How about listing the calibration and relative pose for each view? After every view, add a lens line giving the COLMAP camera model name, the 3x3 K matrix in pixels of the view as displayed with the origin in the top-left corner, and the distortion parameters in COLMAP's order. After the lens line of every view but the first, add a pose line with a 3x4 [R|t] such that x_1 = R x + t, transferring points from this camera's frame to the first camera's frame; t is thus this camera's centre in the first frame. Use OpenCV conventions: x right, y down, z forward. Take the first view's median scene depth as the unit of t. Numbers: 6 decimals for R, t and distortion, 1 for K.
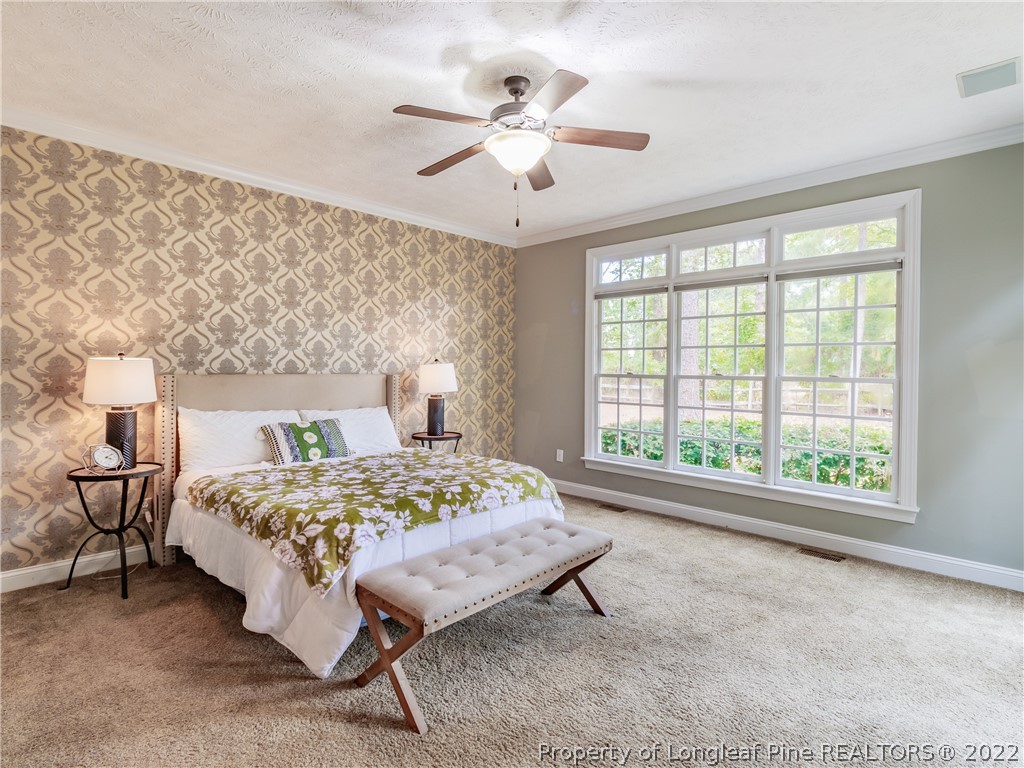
lens RADIAL K [[501.9, 0, 514.3], [0, 501.9, 366.7], [0, 0, 1]] dist [-0.002111, 0.000272]
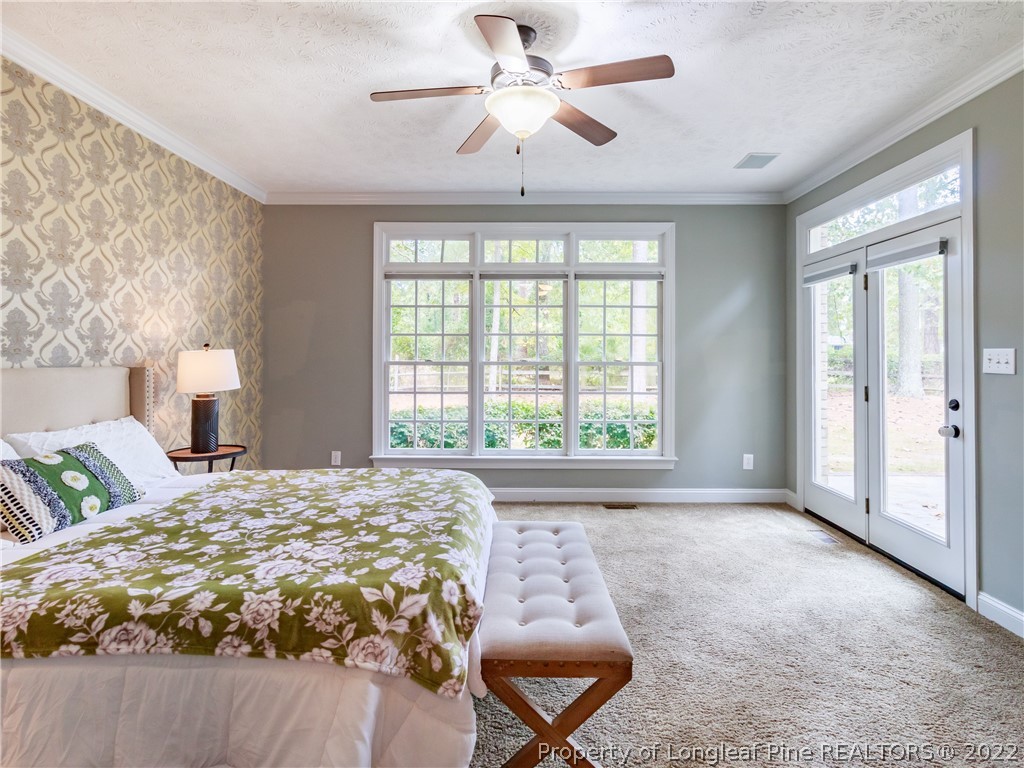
lens RADIAL K [[515.2, 0, 514.9], [0, 515.2, 350.2], [0, 0, 1]] dist [0.002220, 0.000394]
pose [[0.747119, 0.001536, 0.664689, -0.330222], [0.001692, 0.999990, -0.004212, -0.002043], [-0.664688, 0.004272, 0.747109, 0.179088]]
